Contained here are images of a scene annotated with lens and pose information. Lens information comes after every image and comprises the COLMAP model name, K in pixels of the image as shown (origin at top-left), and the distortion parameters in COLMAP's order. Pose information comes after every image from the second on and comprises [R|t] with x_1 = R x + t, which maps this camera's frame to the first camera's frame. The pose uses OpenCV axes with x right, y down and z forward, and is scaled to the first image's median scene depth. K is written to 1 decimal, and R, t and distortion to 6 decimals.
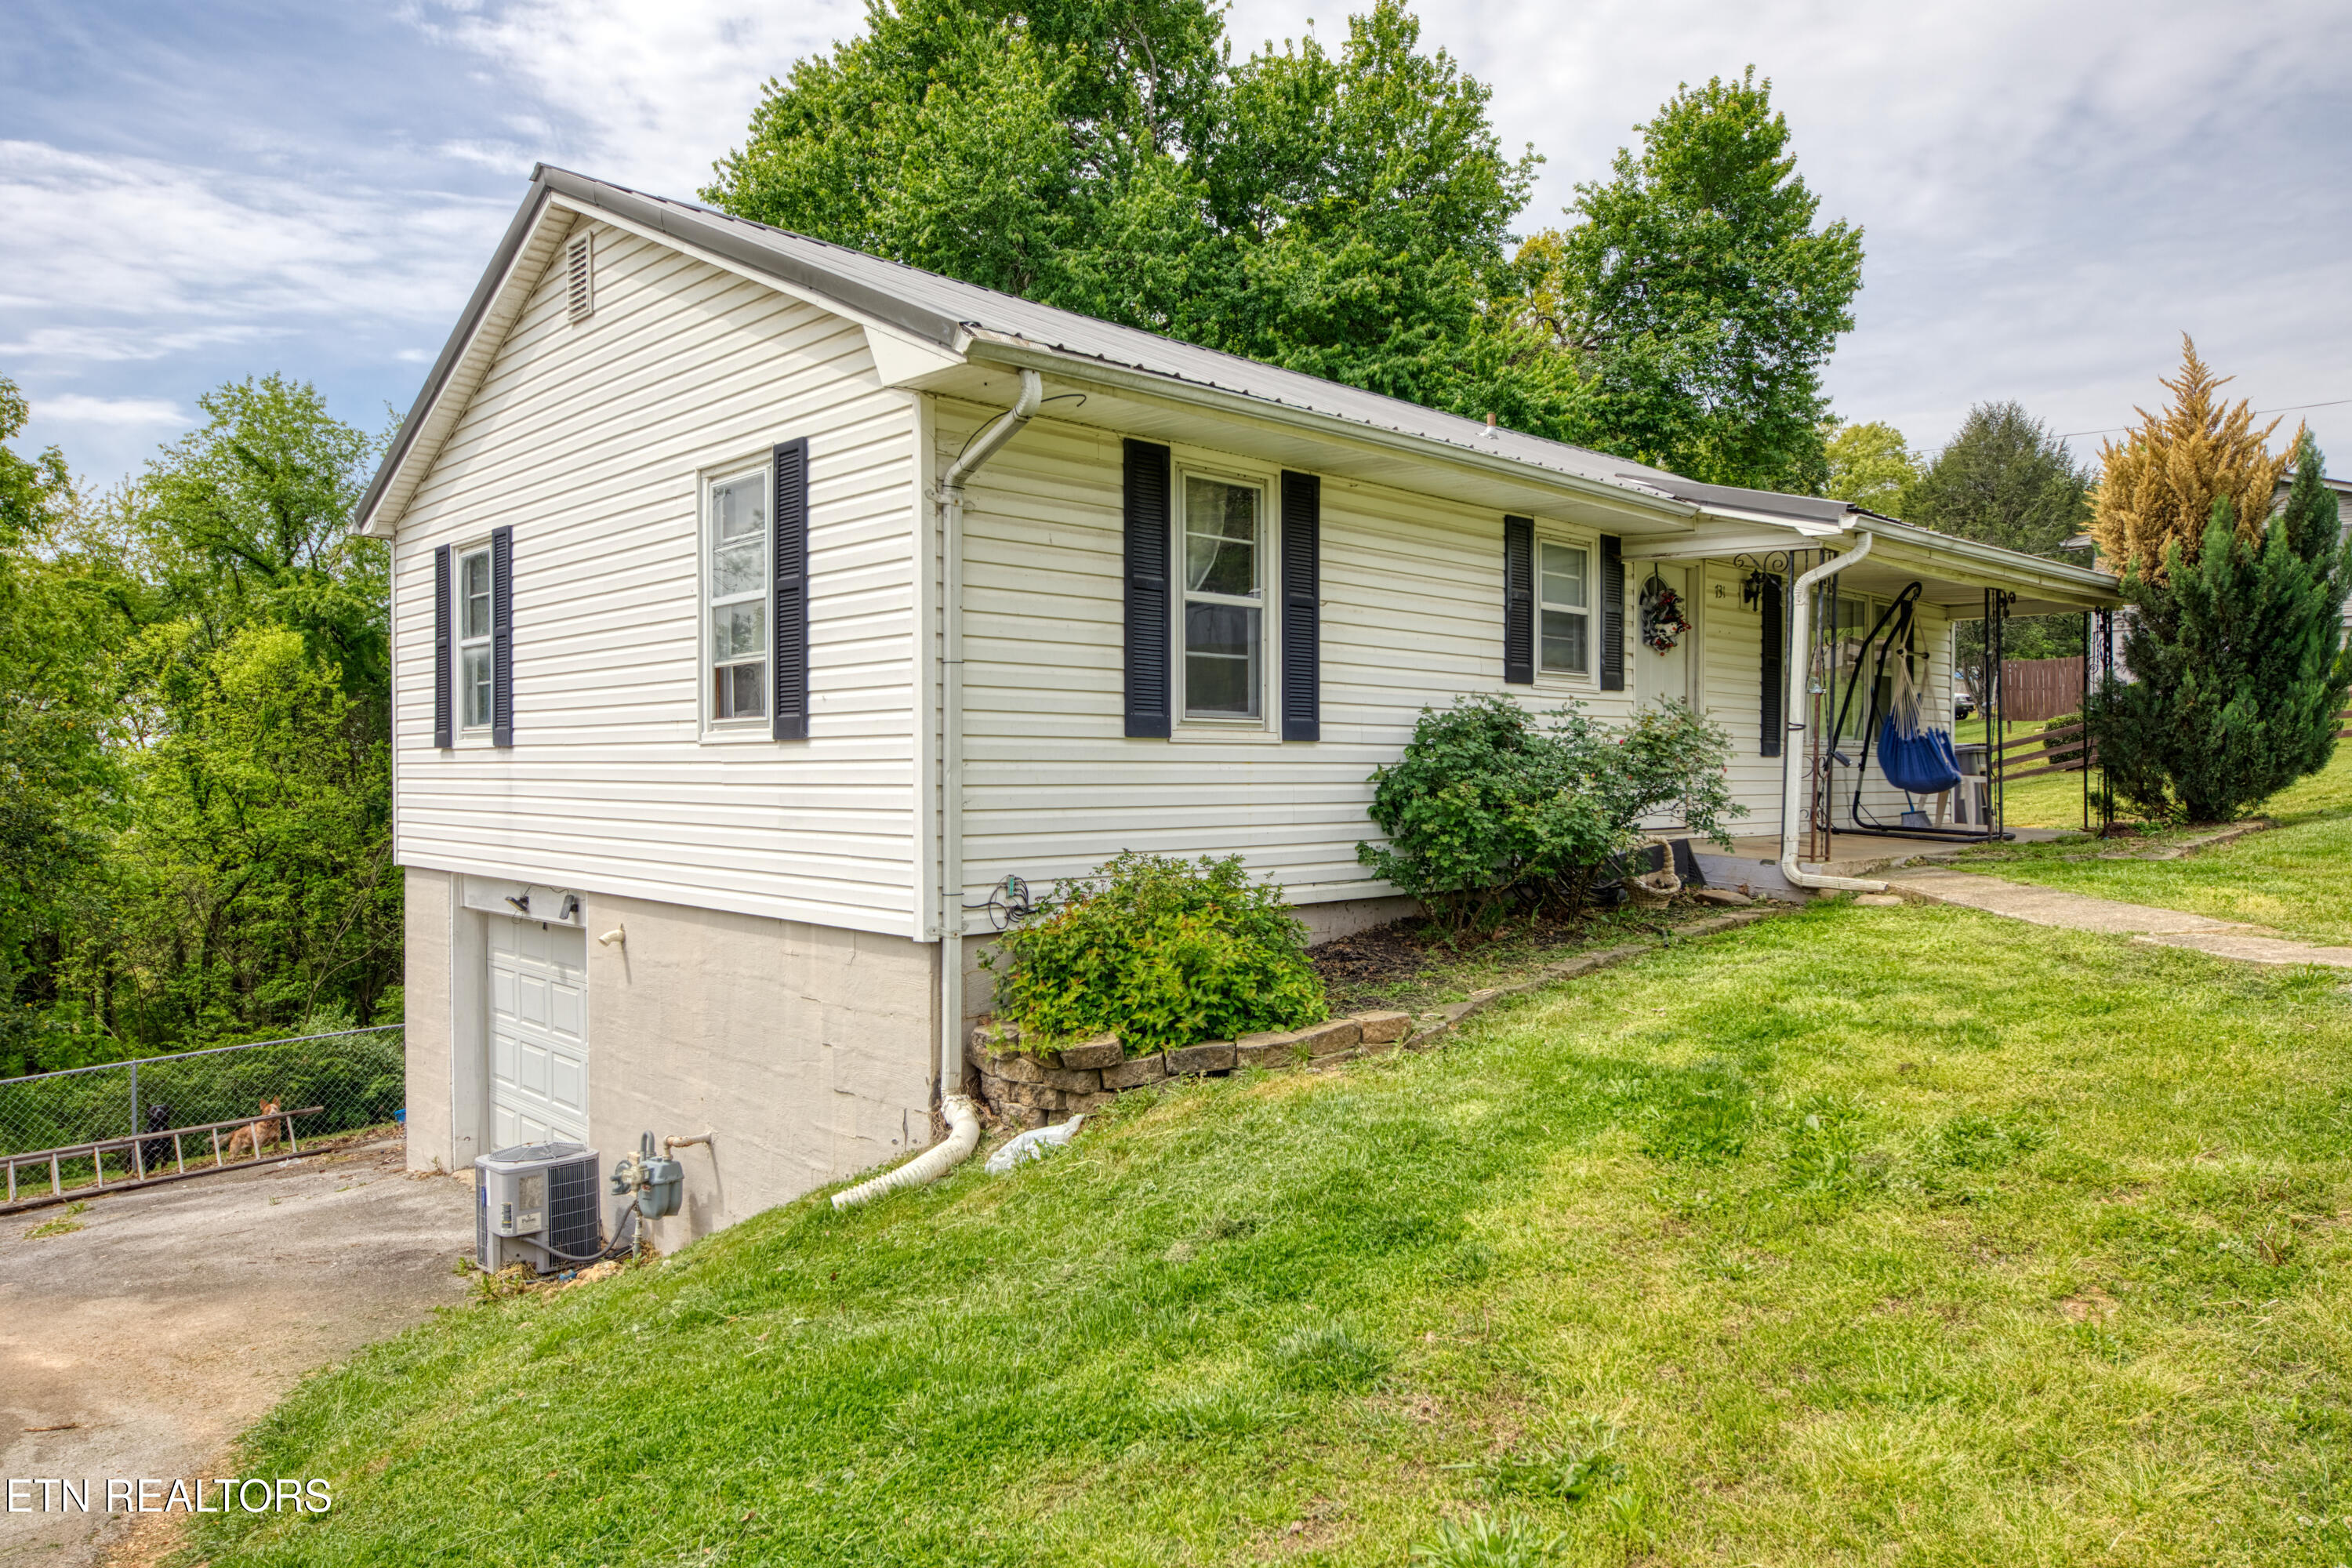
lens RADIAL K [[1509.5, 0, 1223.5], [0, 1509.5, 767.8], [0, 0, 1]] dist [0.006745, 0.002382]
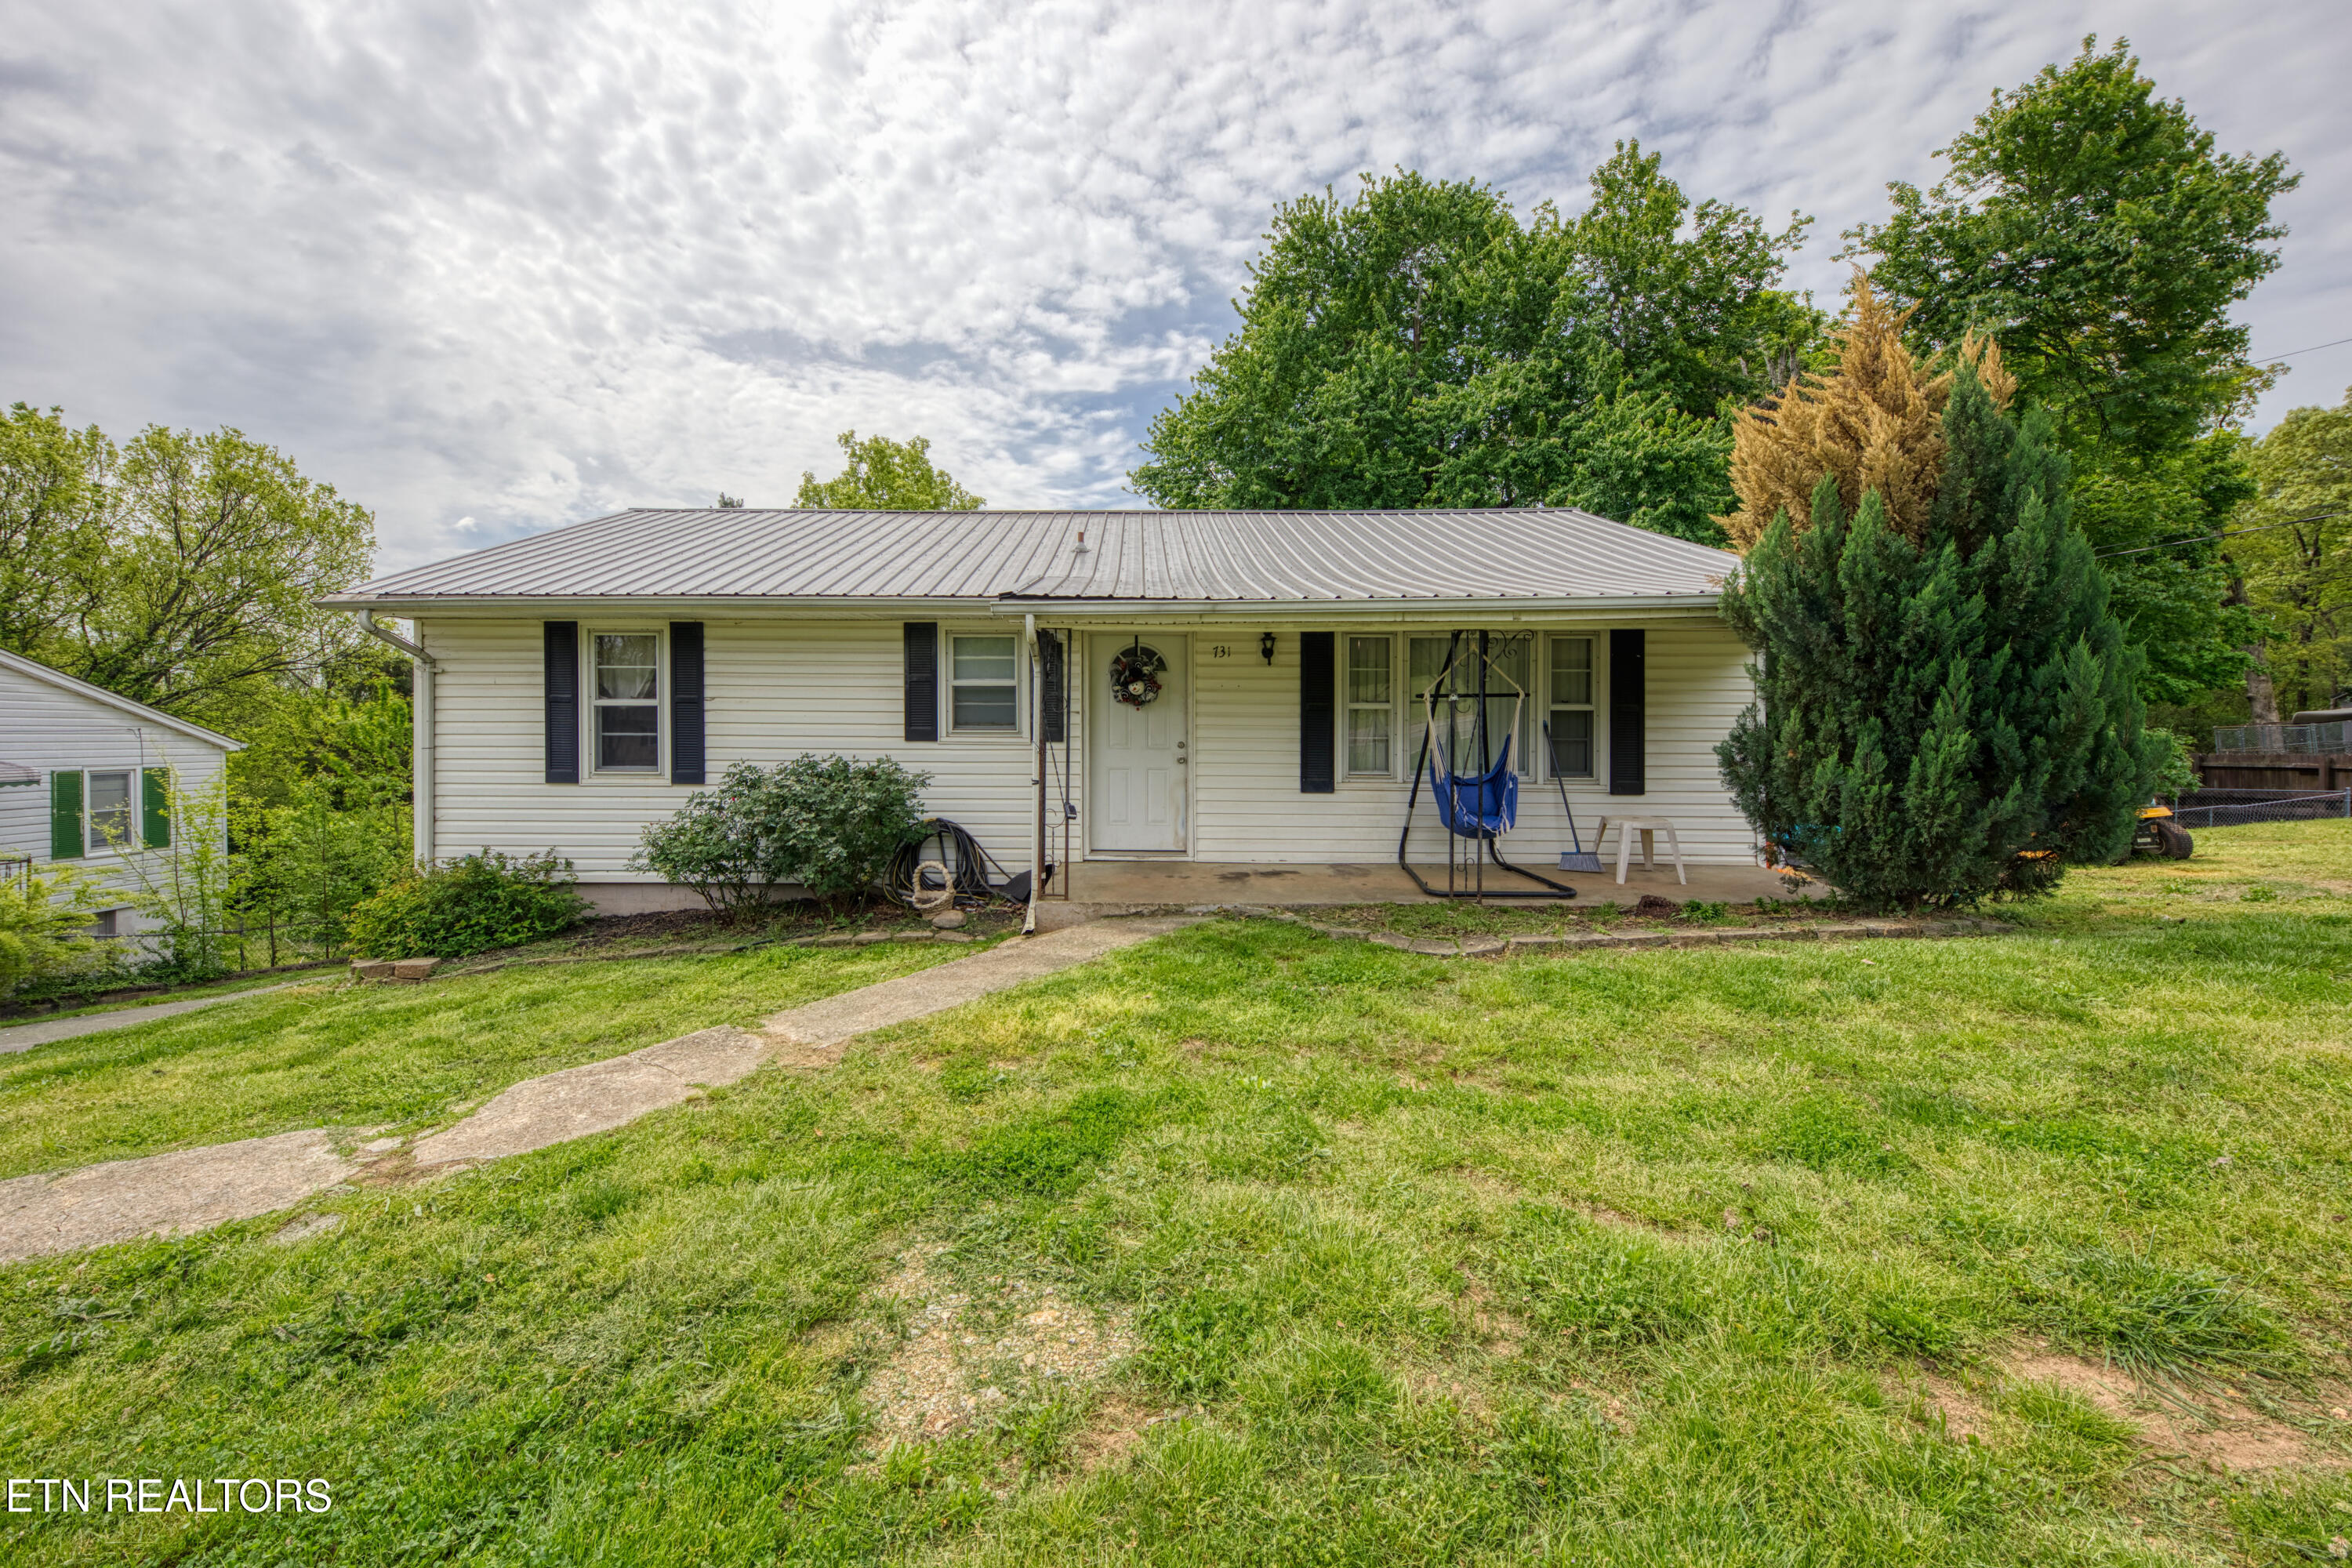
lens RADIAL K [[858.0, 0, 1197.5], [0, 858.0, 722.6], [0, 0, 1]] dist [0.005375, -0.001077]
pose [[0.725541, 0.012305, -0.688069, 1.032044], [-0.003367, 0.999892, 0.014331, -0.093338], [0.688171, -0.008081, 0.725504, 0.651760]]
